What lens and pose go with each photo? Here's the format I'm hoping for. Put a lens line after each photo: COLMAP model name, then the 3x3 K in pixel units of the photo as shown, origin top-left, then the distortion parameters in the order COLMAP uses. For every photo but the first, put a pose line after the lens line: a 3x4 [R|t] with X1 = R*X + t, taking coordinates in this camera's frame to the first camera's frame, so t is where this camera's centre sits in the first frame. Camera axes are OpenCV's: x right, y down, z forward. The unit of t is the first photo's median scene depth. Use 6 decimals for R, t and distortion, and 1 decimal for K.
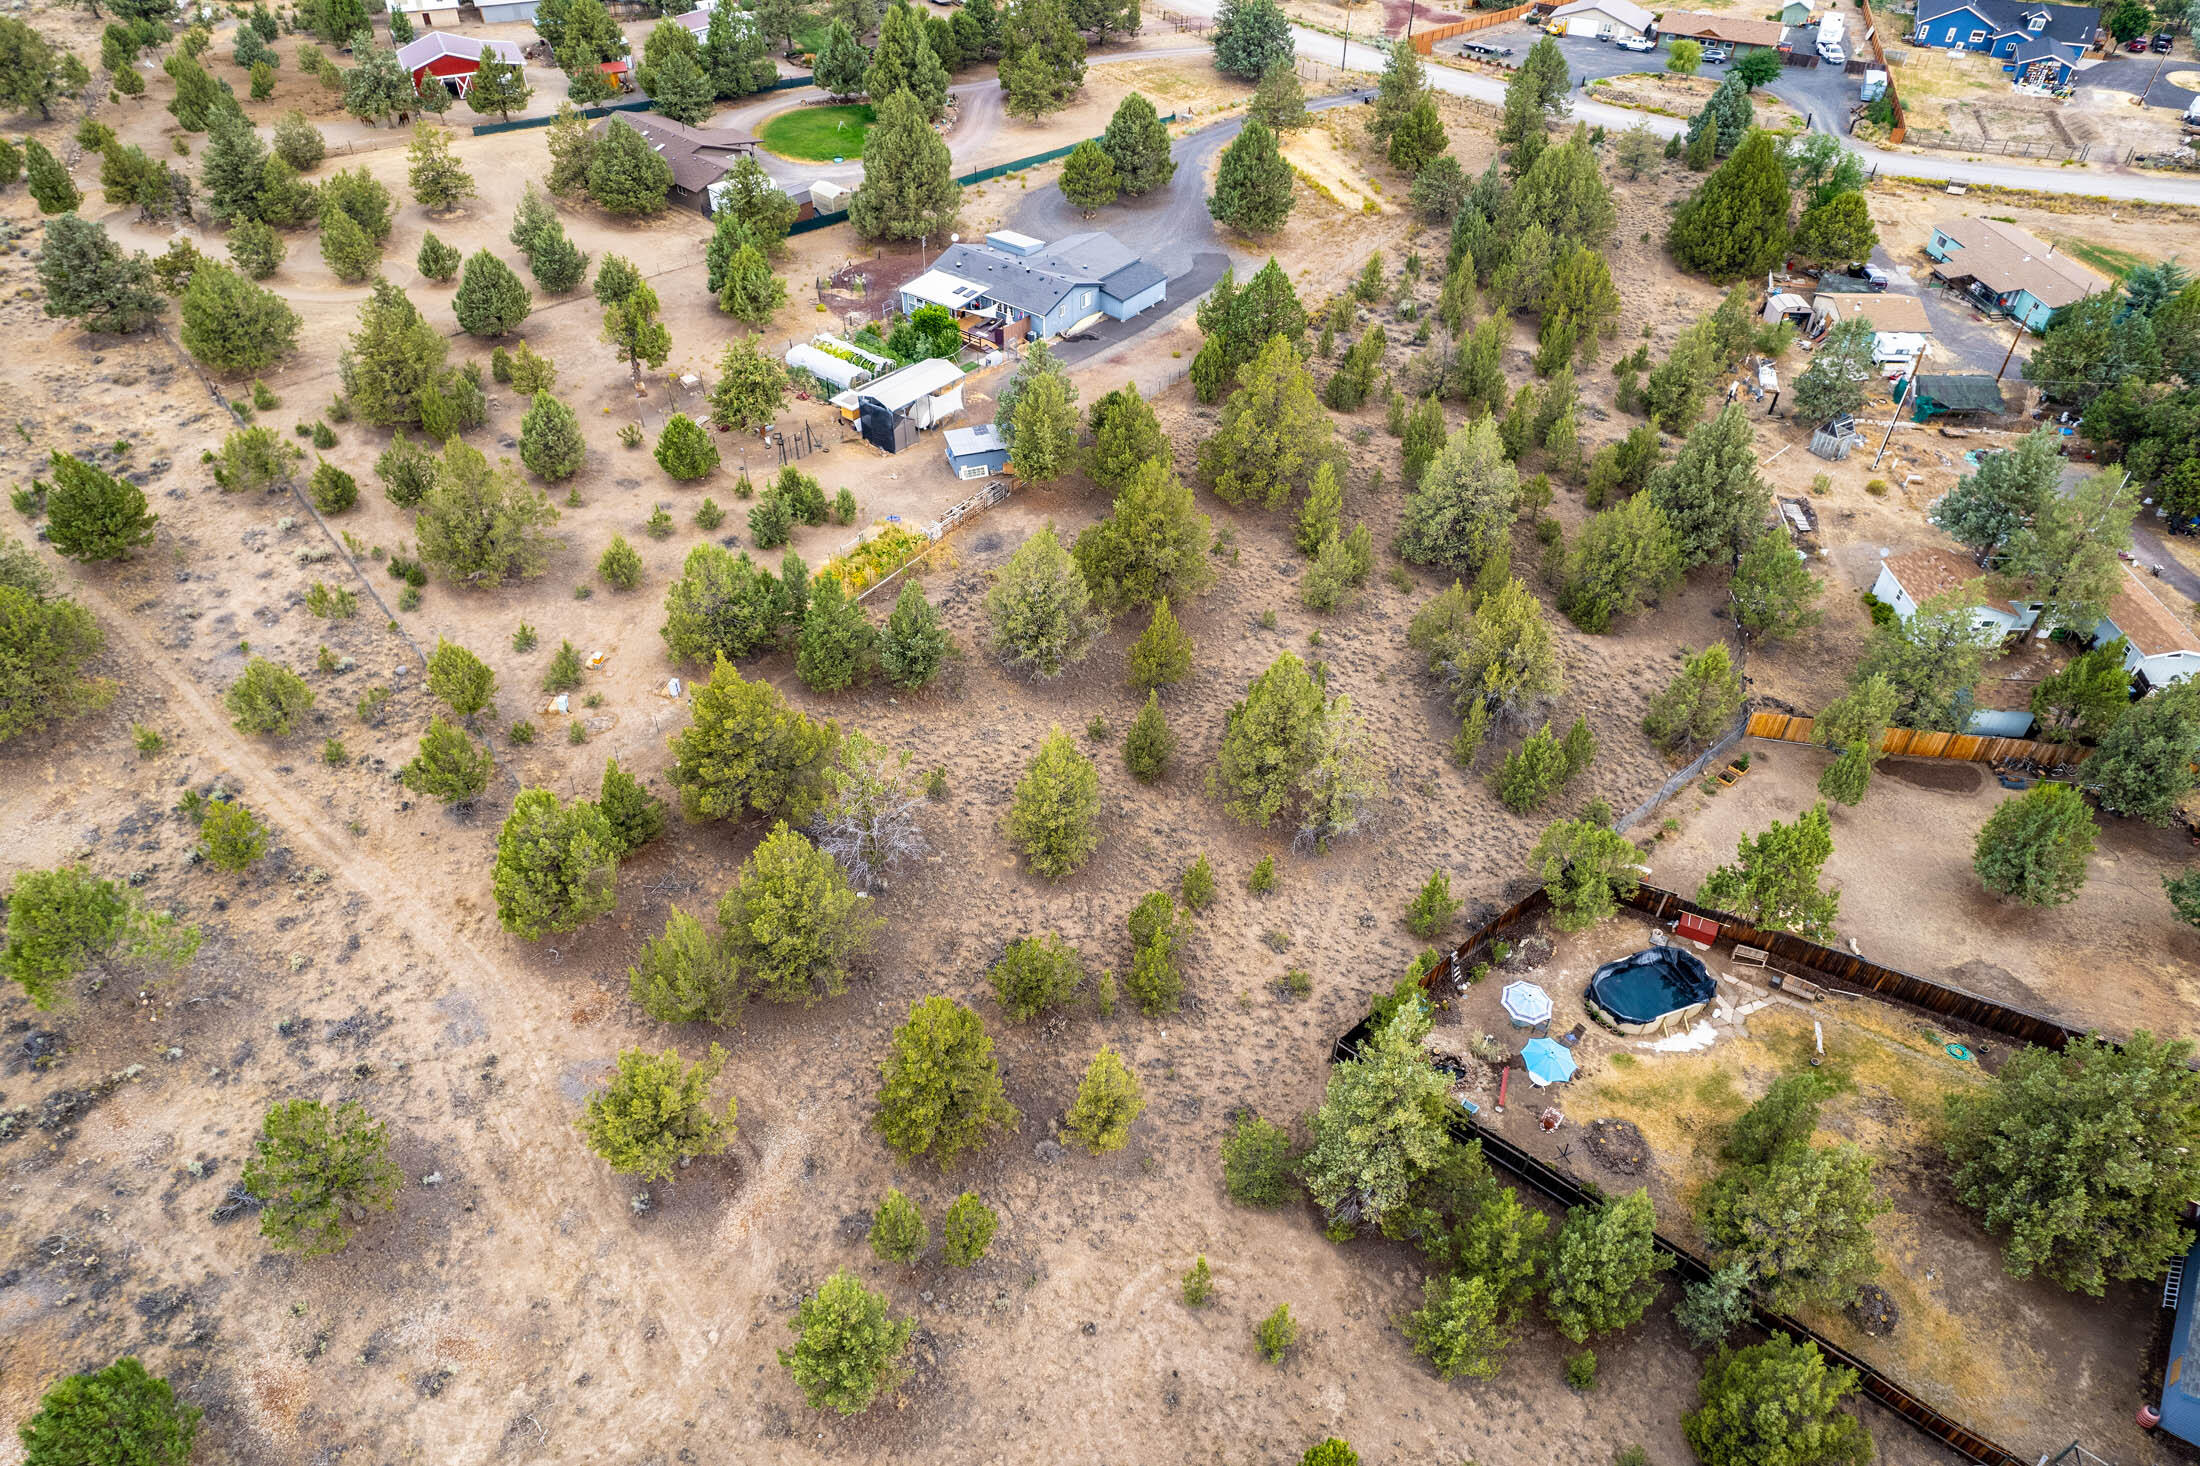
lens RADIAL K [[1412.8, 0, 1110.2], [0, 1412.8, 739.0], [0, 0, 1]] dist [-0.081267, 0.071862]
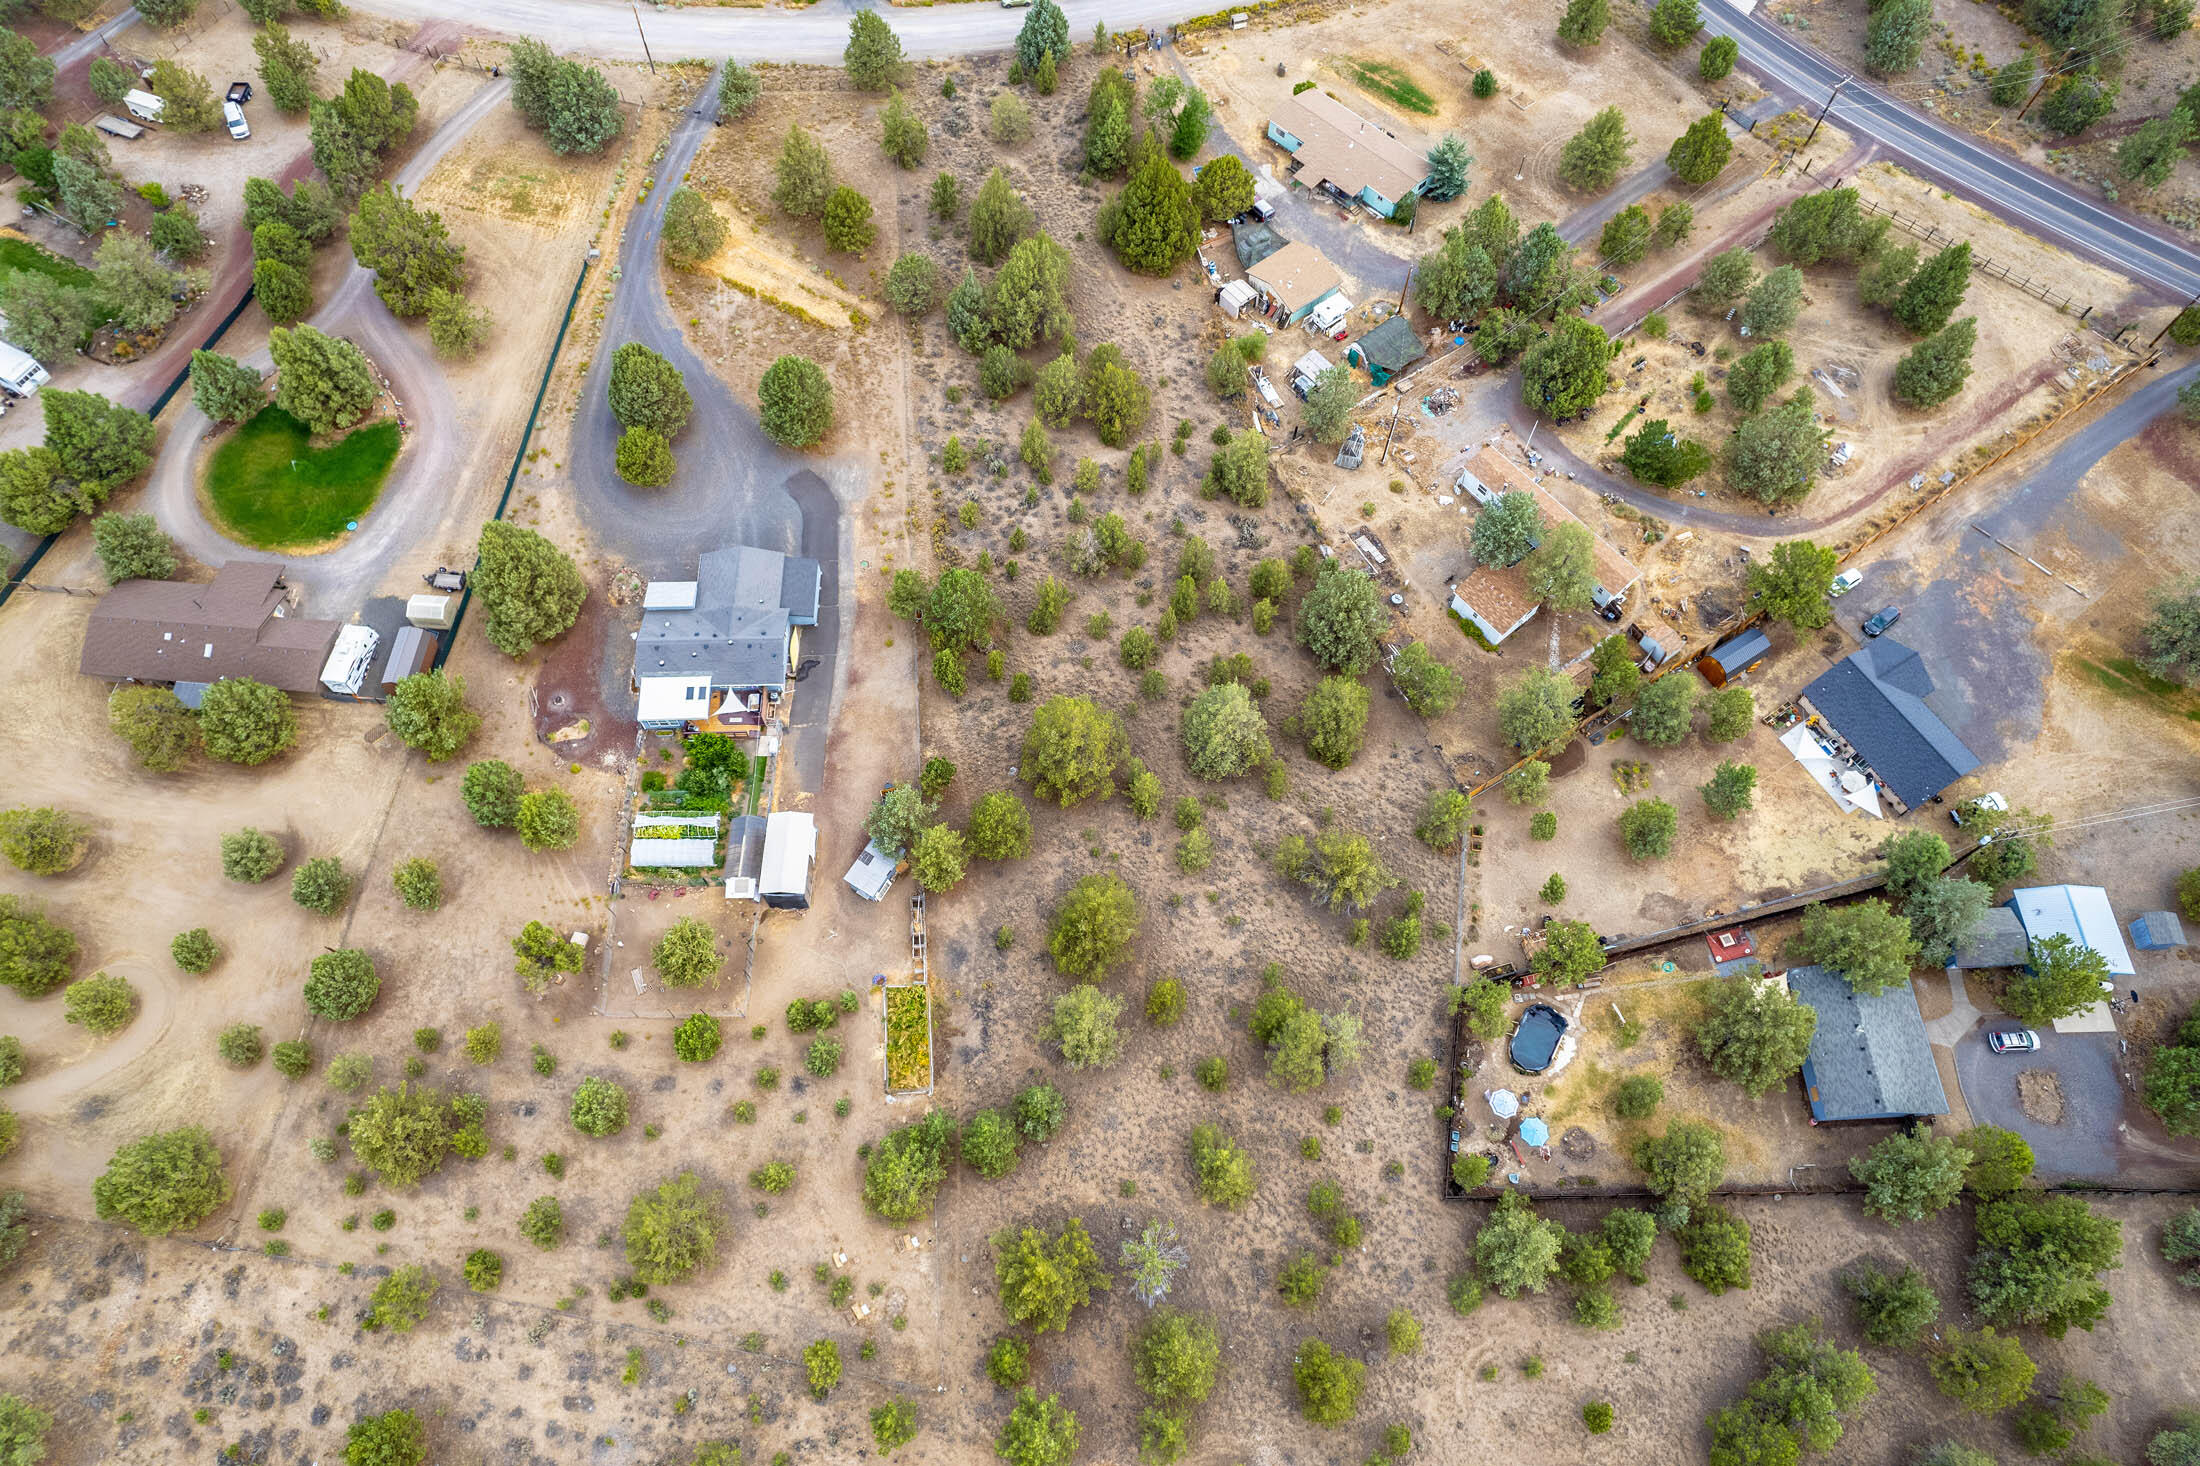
lens RADIAL K [[1412.8, 0, 1106.7], [0, 1412.8, 735.6], [0, 0, 1]] dist [-0.081267, 0.071862]
pose [[0.775117, -0.564301, 0.284179, -0.255744], [0.412664, 0.792750, 0.448615, -0.900723], [-0.478437, -0.230459, 0.847341, -0.126870]]
